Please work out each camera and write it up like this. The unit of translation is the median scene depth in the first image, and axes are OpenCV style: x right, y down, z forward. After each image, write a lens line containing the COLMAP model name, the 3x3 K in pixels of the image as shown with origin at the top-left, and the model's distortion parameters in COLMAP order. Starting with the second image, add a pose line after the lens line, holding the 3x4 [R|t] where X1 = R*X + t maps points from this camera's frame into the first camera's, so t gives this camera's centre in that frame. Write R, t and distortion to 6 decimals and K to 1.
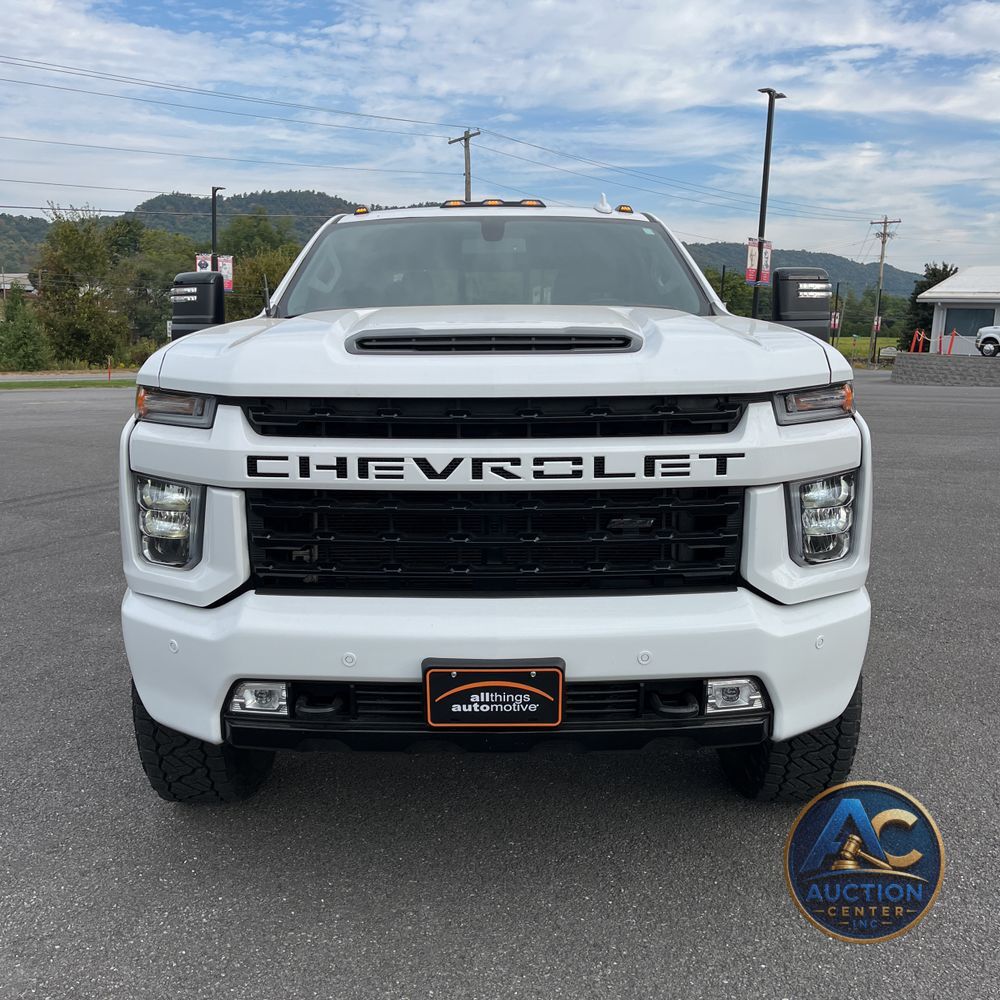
lens RADIAL K [[1002.7, 0, 496.7], [0, 1002.7, 506.9], [0, 0, 1]] dist [0.072769, -0.085083]
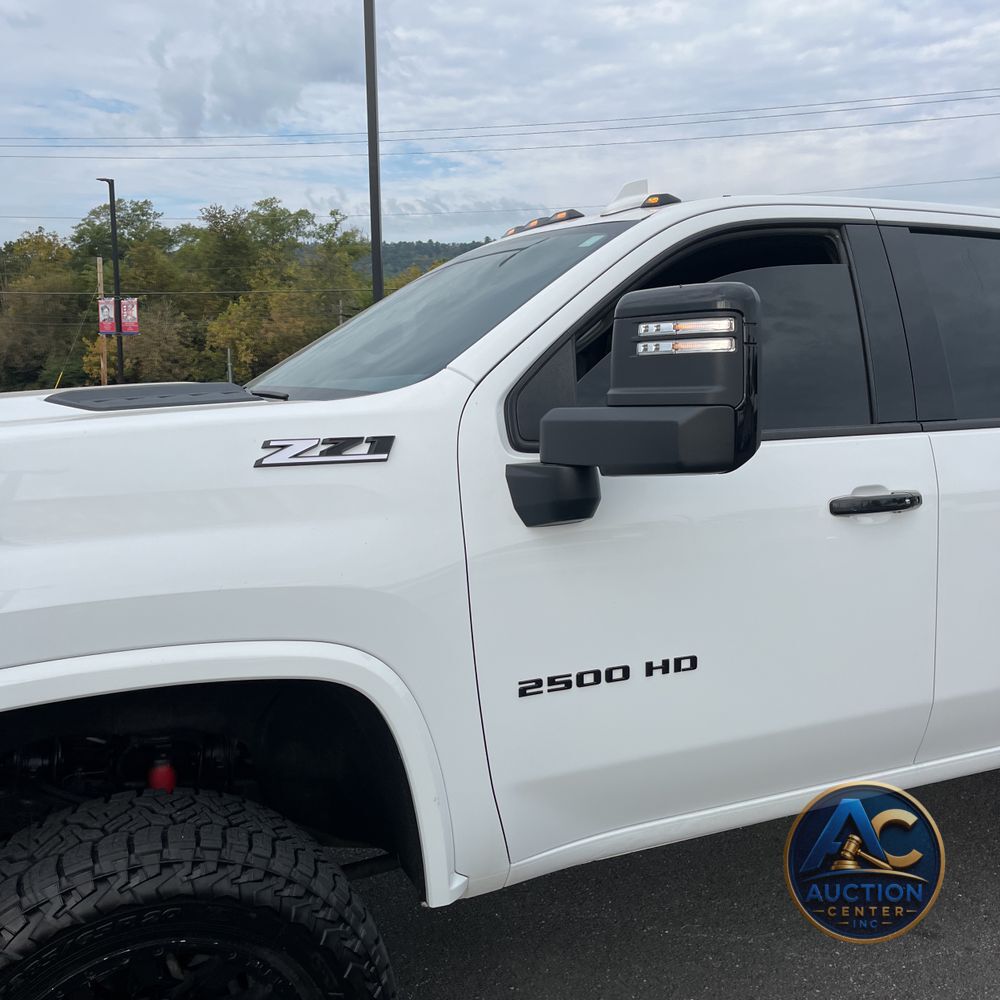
lens RADIAL K [[1011.2, 0, 500.0], [0, 1011.2, 500.0], [0, 0, 1]] dist [0.046161, -0.047972]
pose [[0.423980, 0.101853, -0.899926, 1.182526], [-0.146688, 0.988259, 0.042742, -0.267978], [0.893713, 0.113886, 0.433943, 1.318149]]
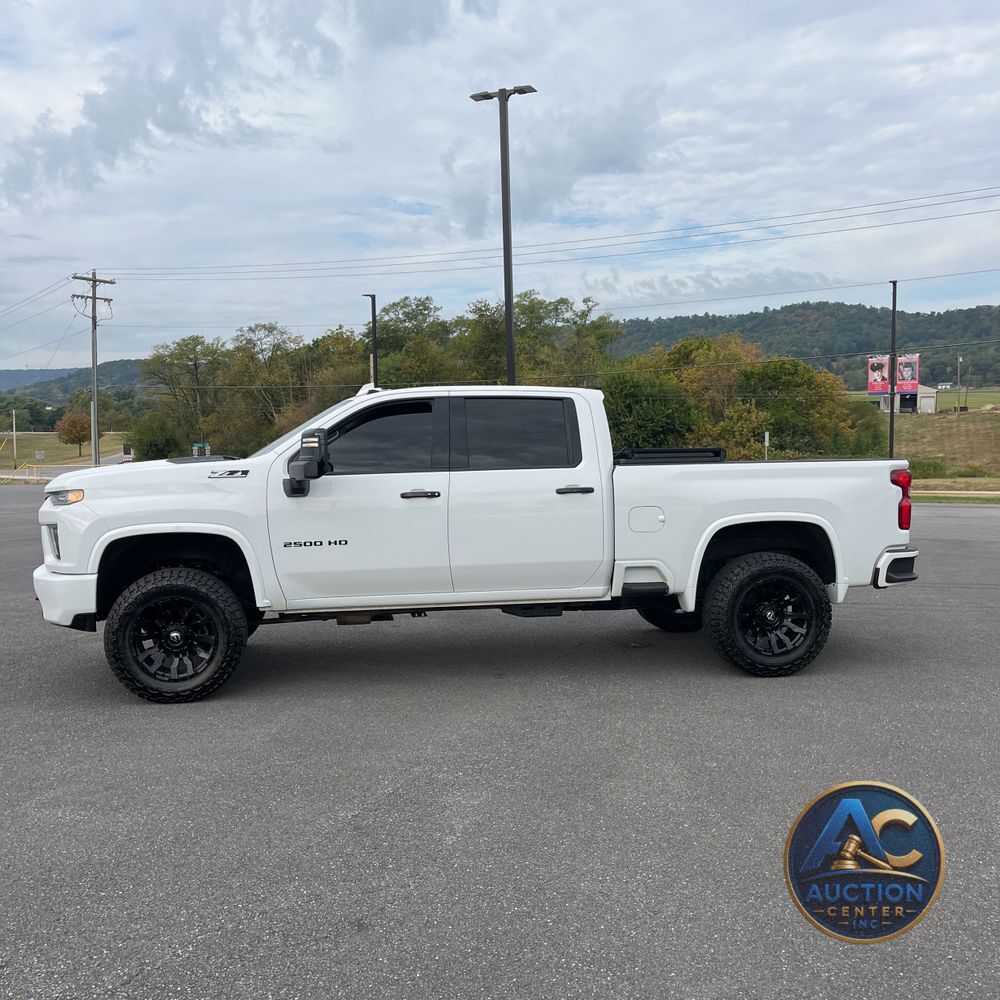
lens RADIAL K [[1002.7, 0, 496.7], [0, 1002.7, 506.9], [0, 0, 1]] dist [0.072769, -0.085083]
pose [[0.163603, 0.046120, -0.985448, 3.370296], [-0.153033, 0.988001, 0.020833, -0.336370], [0.974584, 0.147398, 0.168698, 1.813007]]
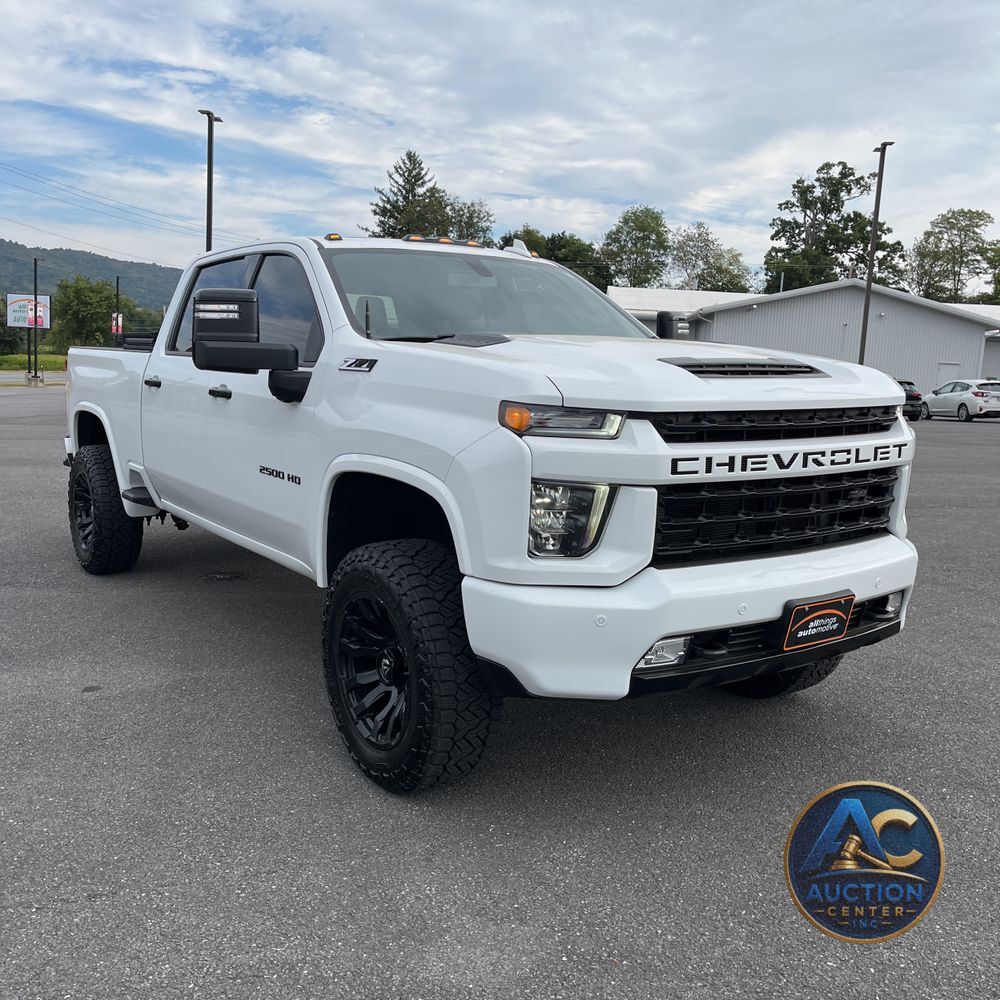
lens RADIAL K [[1011.2, 0, 500.0], [0, 1011.2, 500.0], [0, 0, 1]] dist [0.046161, -0.047972]
pose [[0.816847, -0.064361, 0.573253, -1.163610], [0.076684, 0.997052, 0.002673, -0.019010], [-0.571735, 0.041776, 0.819374, 0.085939]]
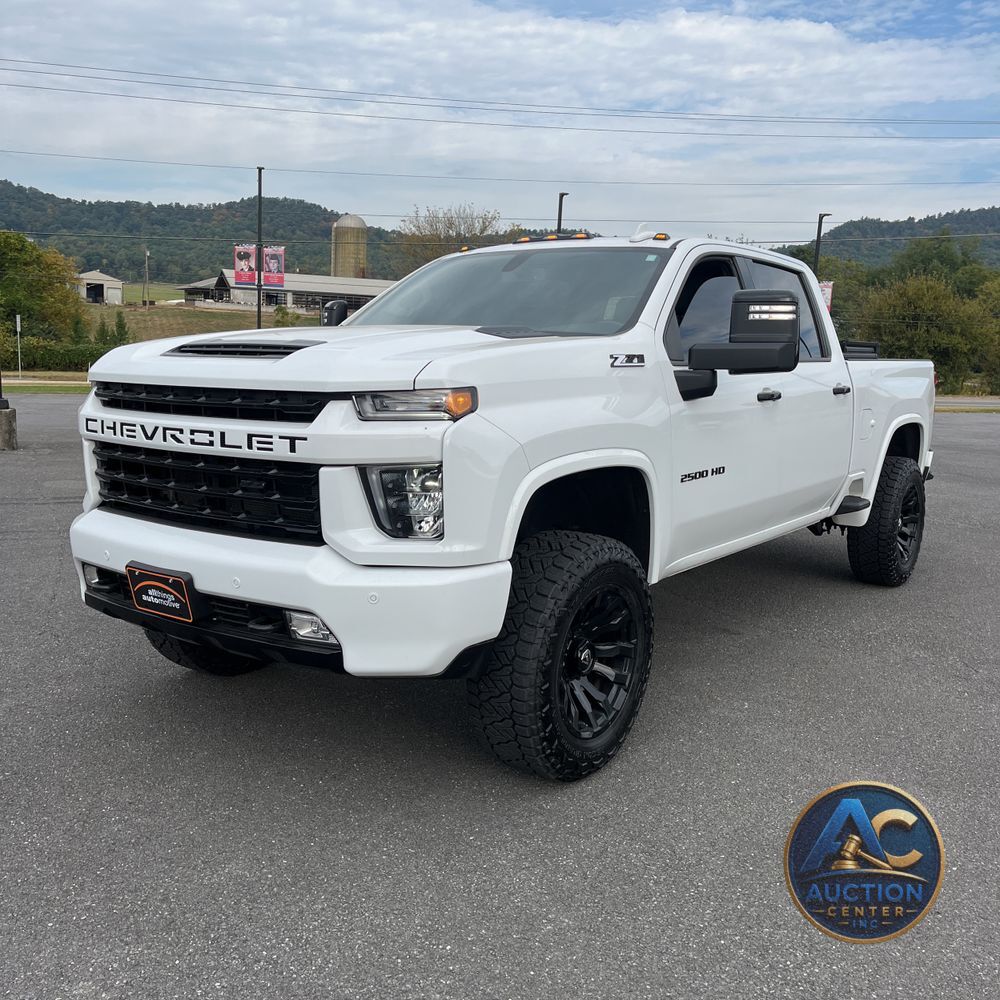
lens RADIAL K [[1002.7, 0, 496.7], [0, 1002.7, 506.9], [0, 0, 1]] dist [0.072769, -0.085083]
pose [[0.809544, 0.106159, -0.577381, 1.202902], [-0.120535, 0.992617, 0.013503, -0.011655], [0.574552, 0.058663, 0.816363, 0.091087]]
